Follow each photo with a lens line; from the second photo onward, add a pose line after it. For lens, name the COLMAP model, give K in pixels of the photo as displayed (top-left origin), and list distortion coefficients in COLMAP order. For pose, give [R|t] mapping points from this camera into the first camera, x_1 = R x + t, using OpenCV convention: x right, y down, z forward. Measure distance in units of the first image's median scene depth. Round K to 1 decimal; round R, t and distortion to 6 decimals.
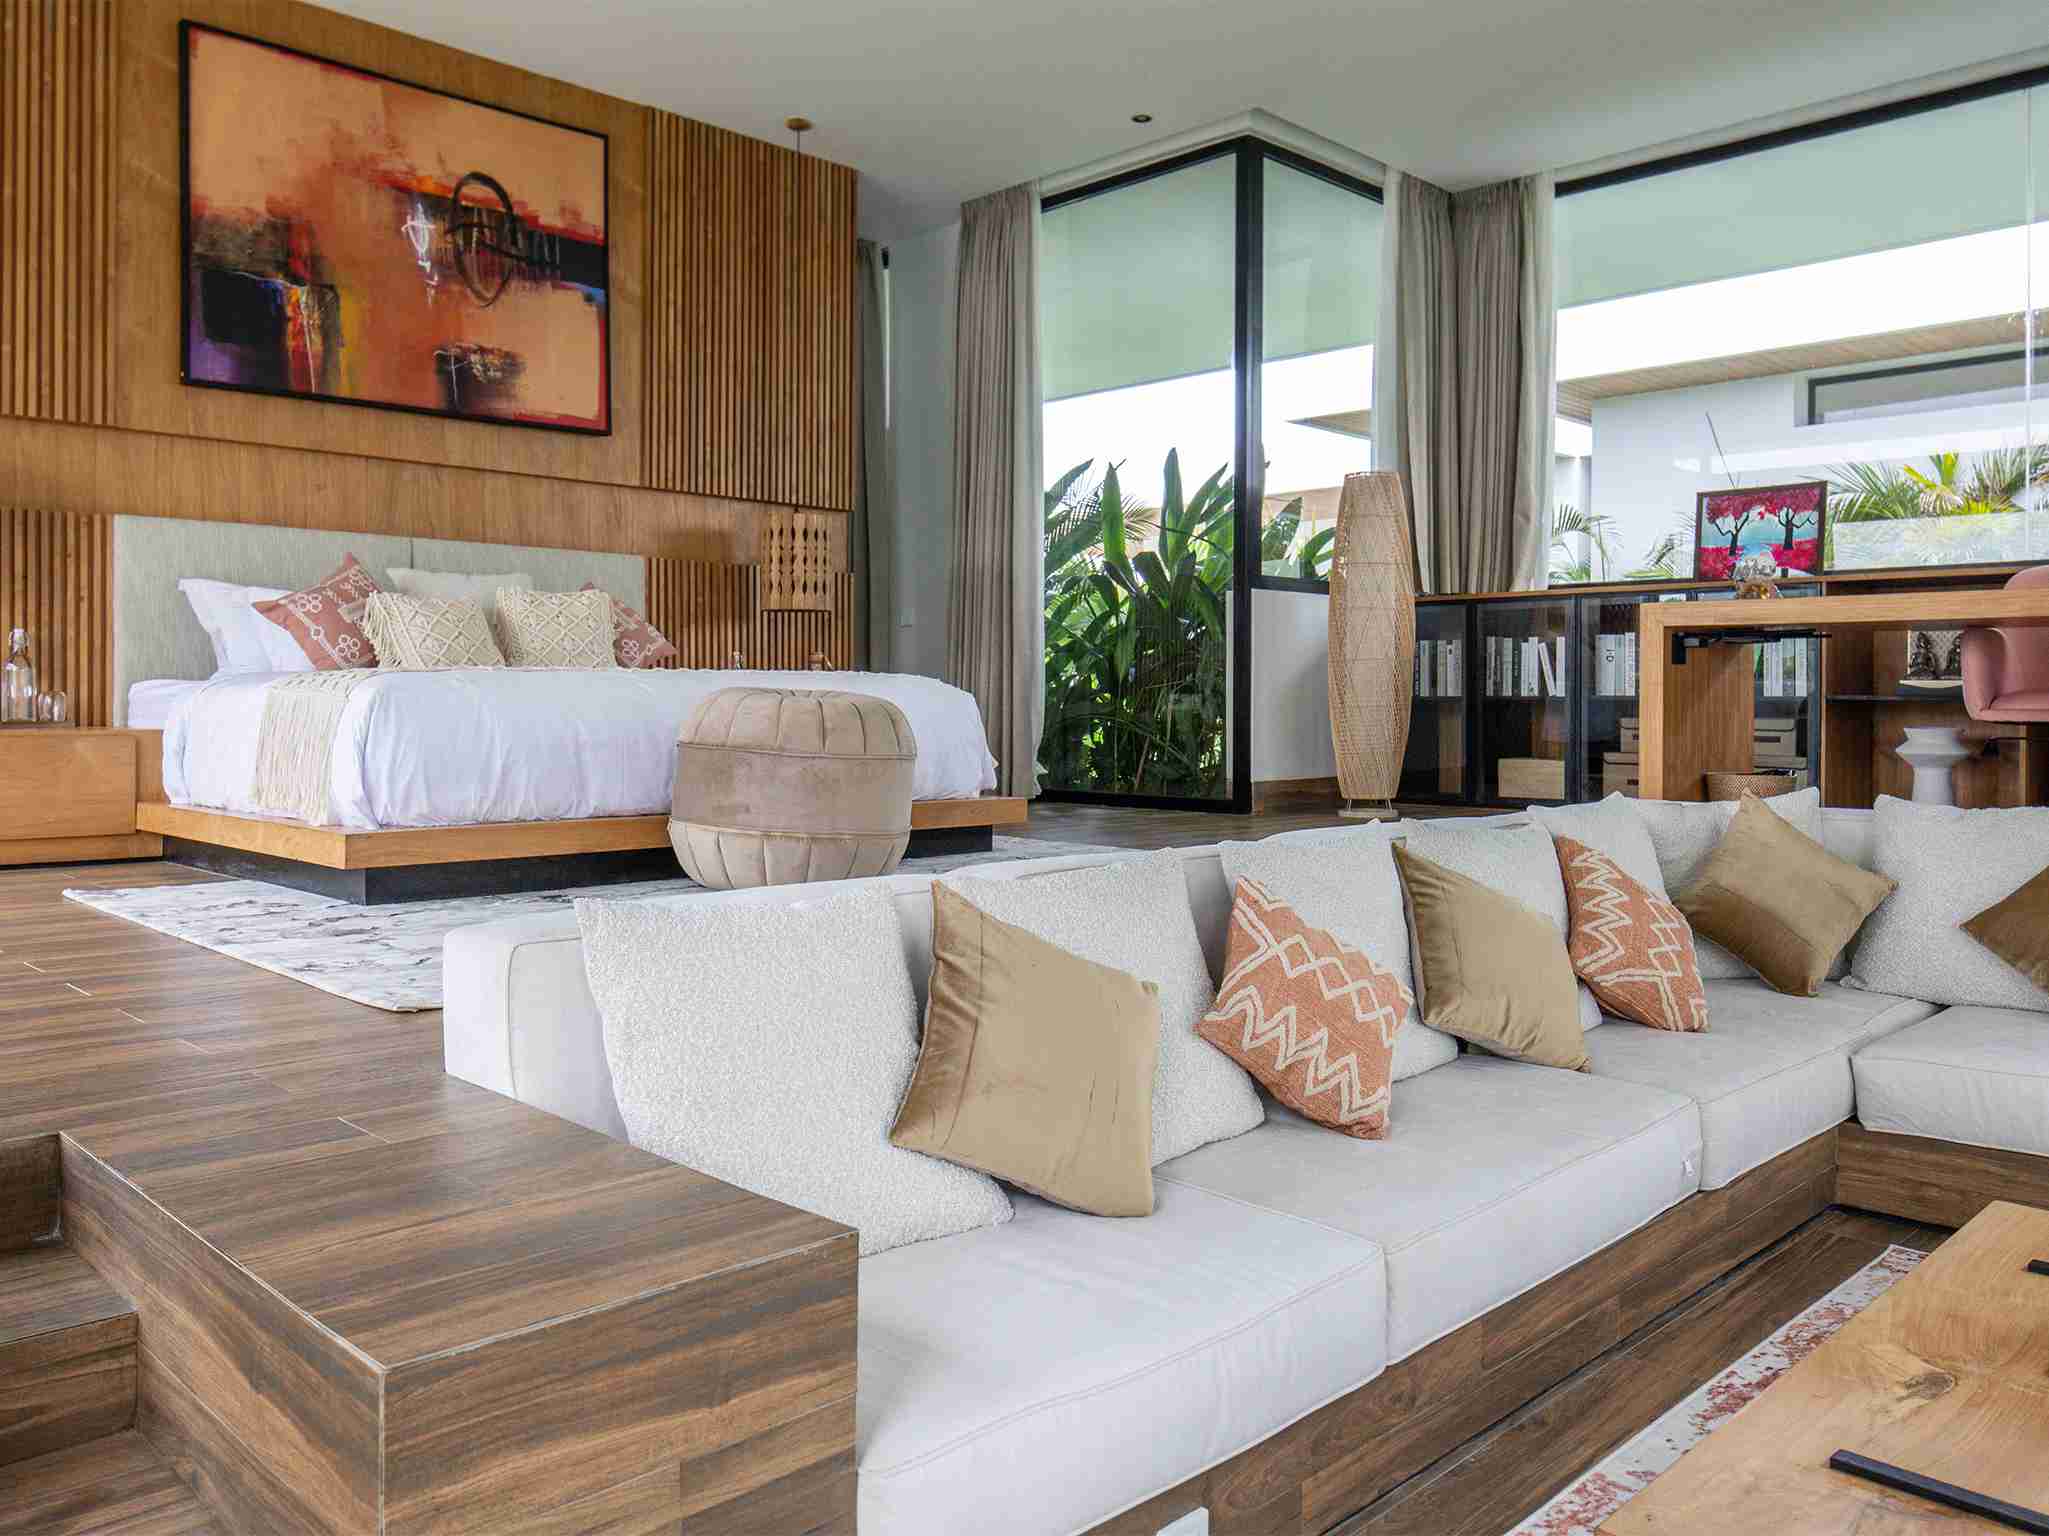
lens RADIAL K [[1609.9, 0, 1024.4], [0, 1609.9, 759.2], [0, 0, 1]] dist [-0.005625, -0.000776]
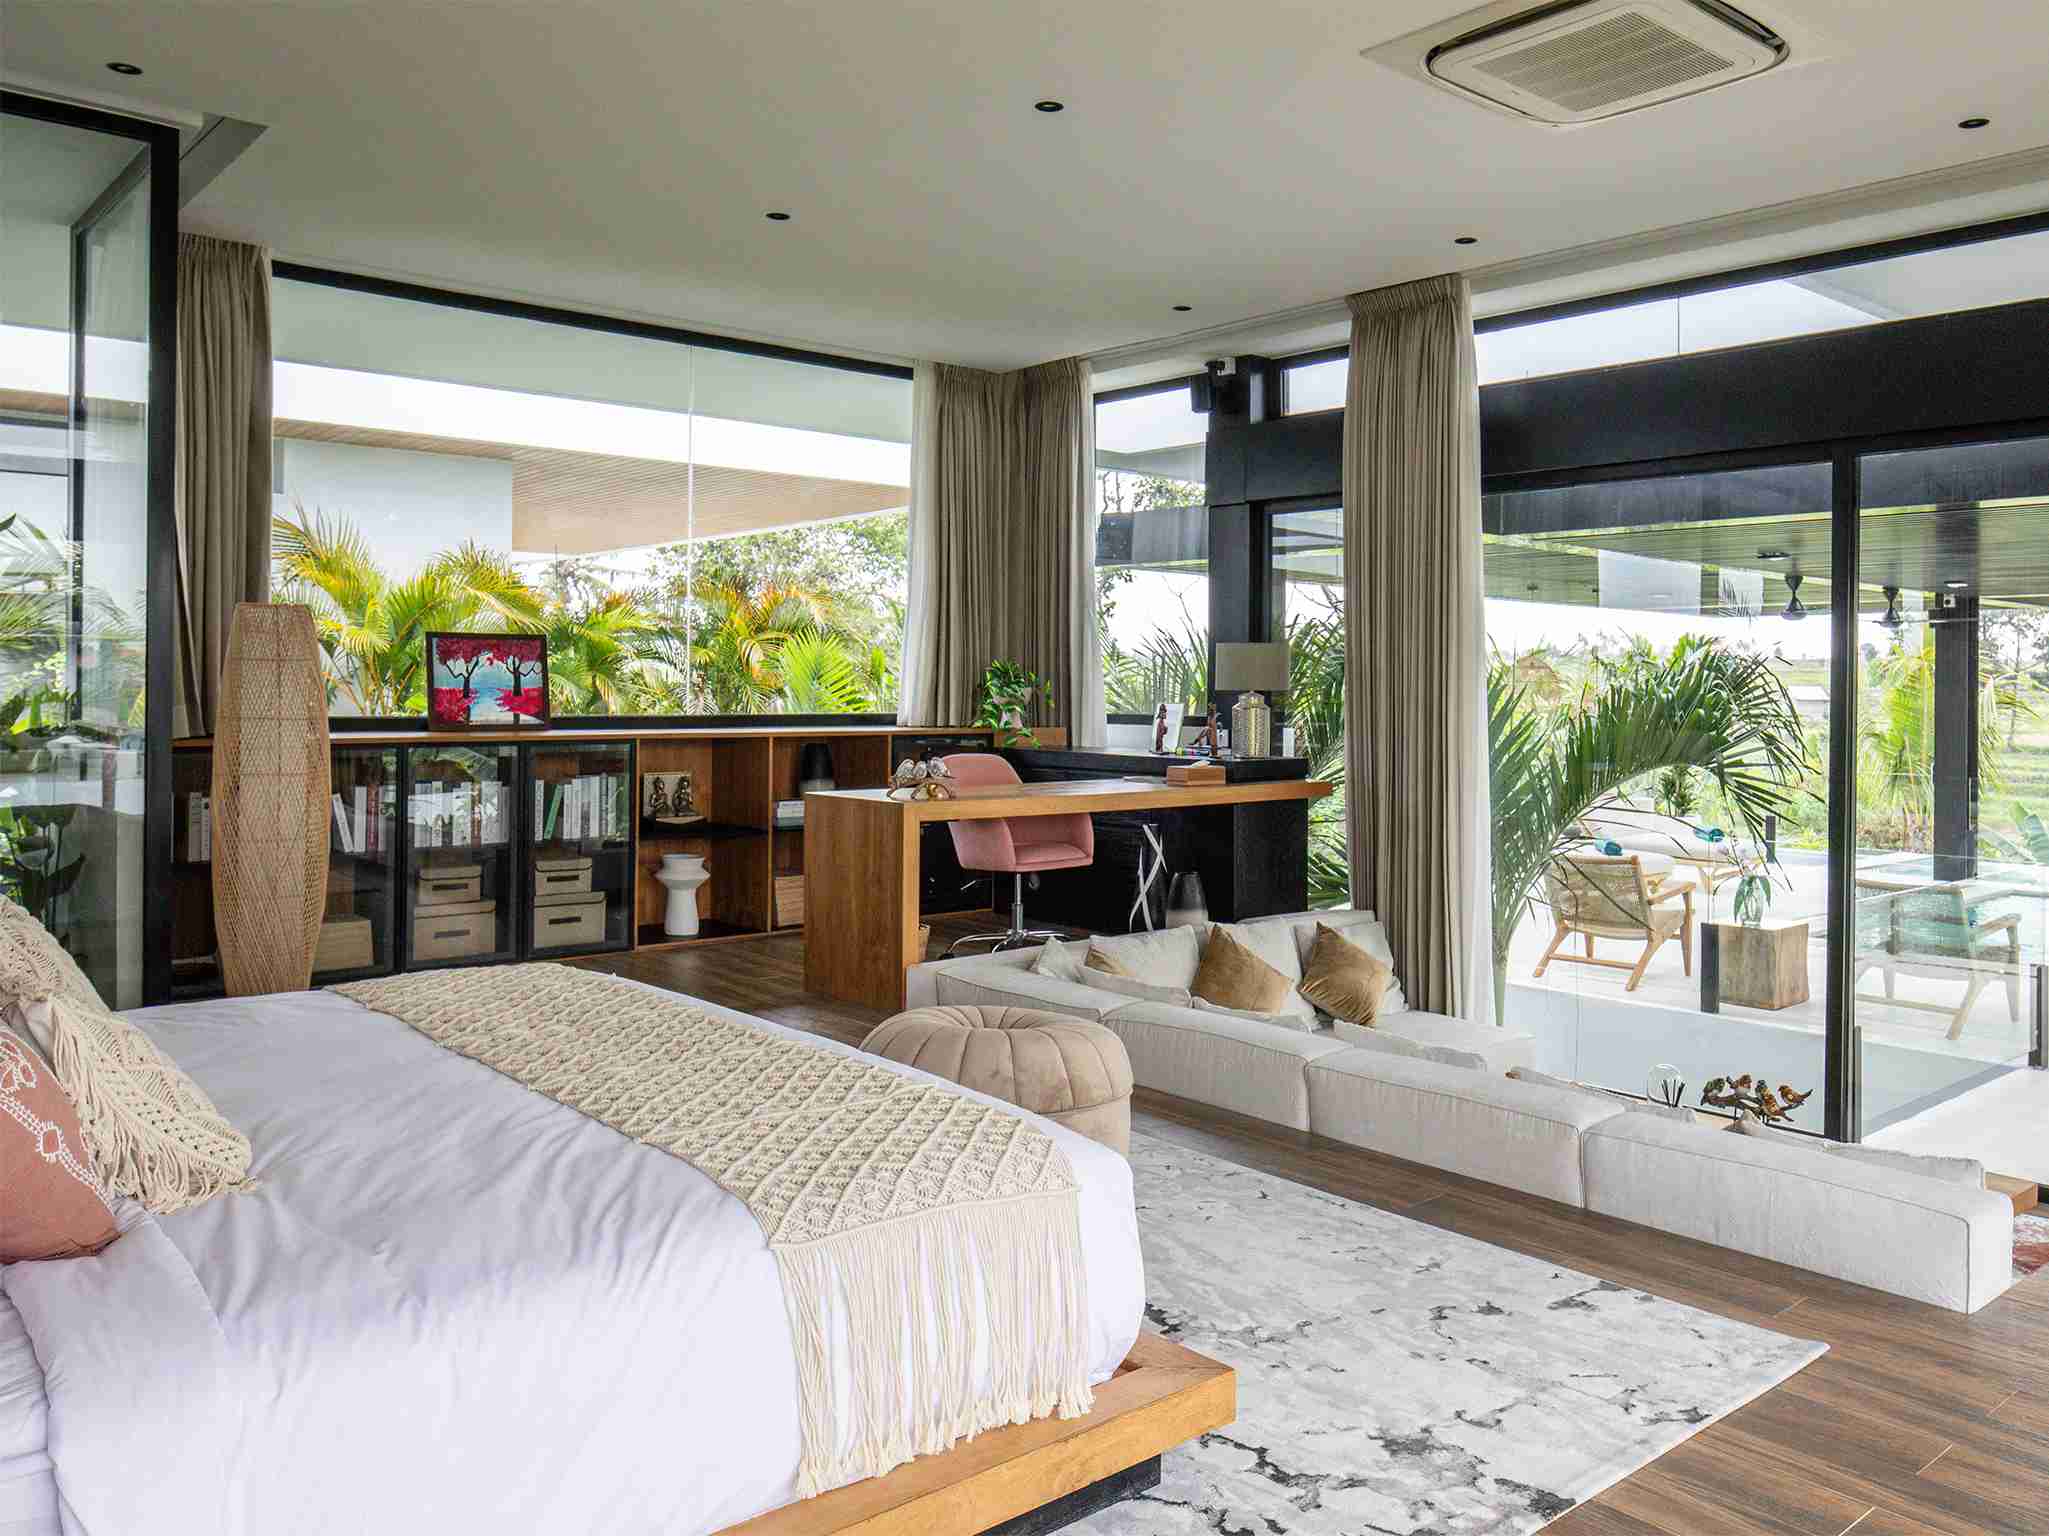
lens RADIAL K [[1609.9, 0, 1024.8], [0, 1609.9, 765.3], [0, 0, 1]] dist [-0.005625, -0.000776]
pose [[0.079029, -0.049863, 0.995624, -0.557606], [0.024822, 0.998537, 0.048039, -0.125539], [-0.996563, 0.020917, 0.080152, 0.570676]]
